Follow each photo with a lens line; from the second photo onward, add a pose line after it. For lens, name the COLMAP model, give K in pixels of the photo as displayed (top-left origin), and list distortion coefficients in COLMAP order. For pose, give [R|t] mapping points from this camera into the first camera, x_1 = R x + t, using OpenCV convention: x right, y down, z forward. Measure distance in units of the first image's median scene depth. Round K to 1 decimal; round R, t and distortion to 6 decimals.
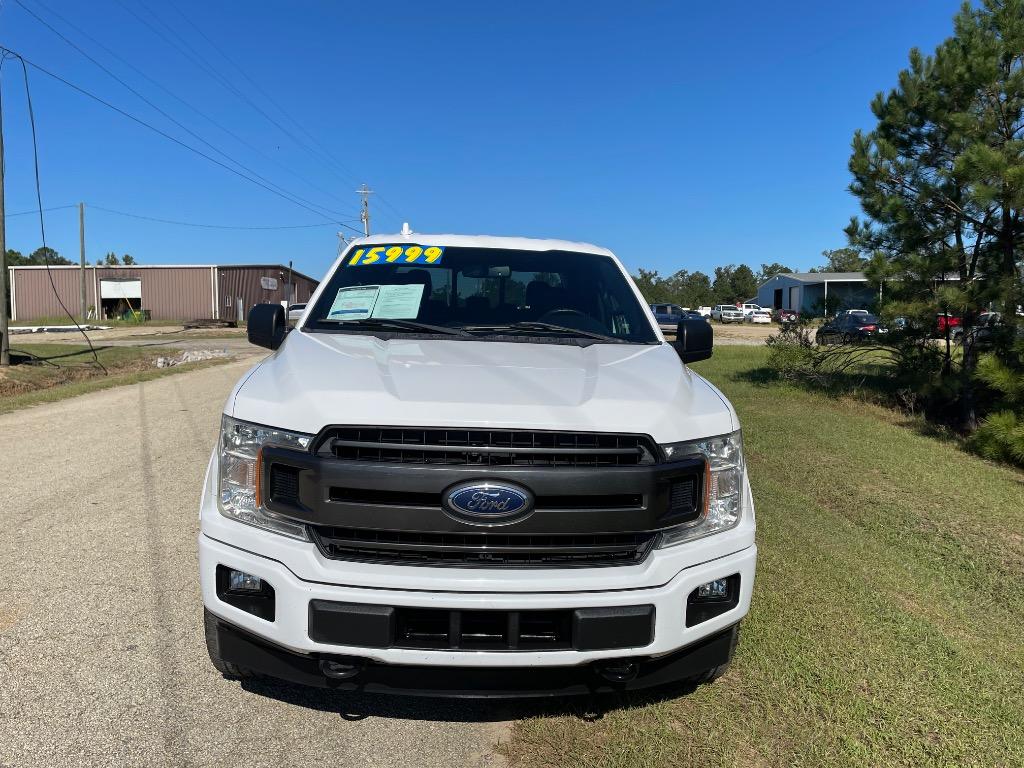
lens RADIAL K [[761.2, 0, 512.0], [0, 761.2, 384.0], [0, 0, 1]] dist [0.078302, -0.091933]
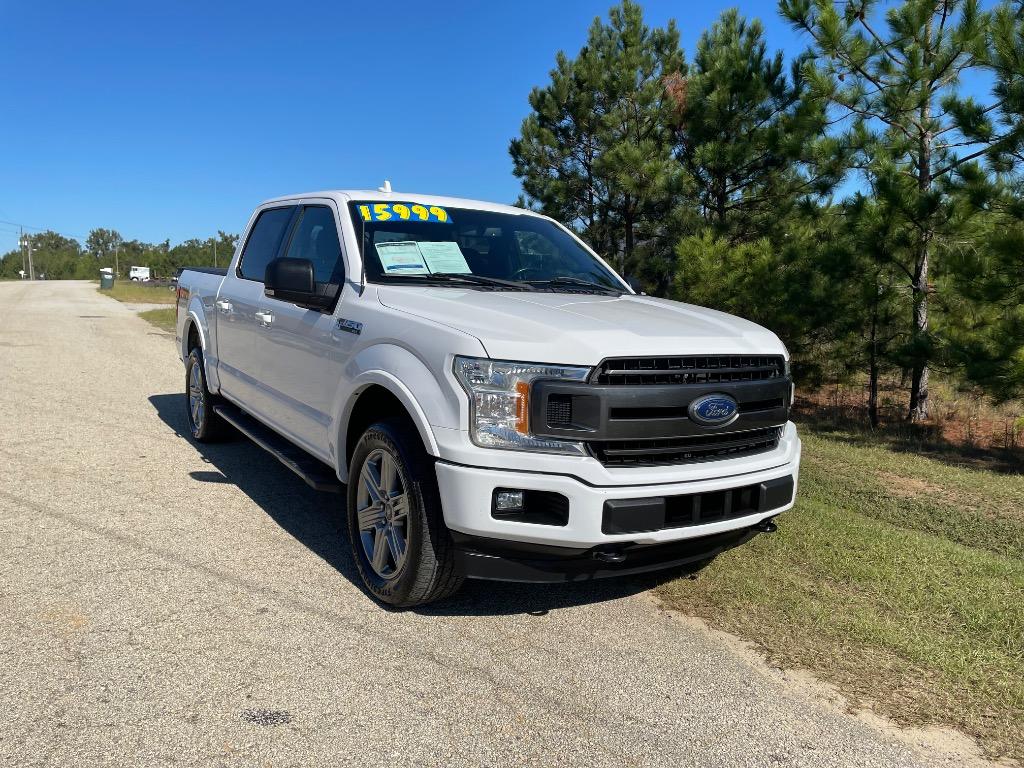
lens RADIAL K [[760.0, 0, 502.8], [0, 760.0, 386.7], [0, 0, 1]] dist [0.085030, -0.089957]
pose [[0.874603, -0.062088, 0.480848, -0.614860], [0.039755, 0.997611, 0.056504, 0.016247], [-0.483208, -0.030302, 0.874981, 0.016144]]
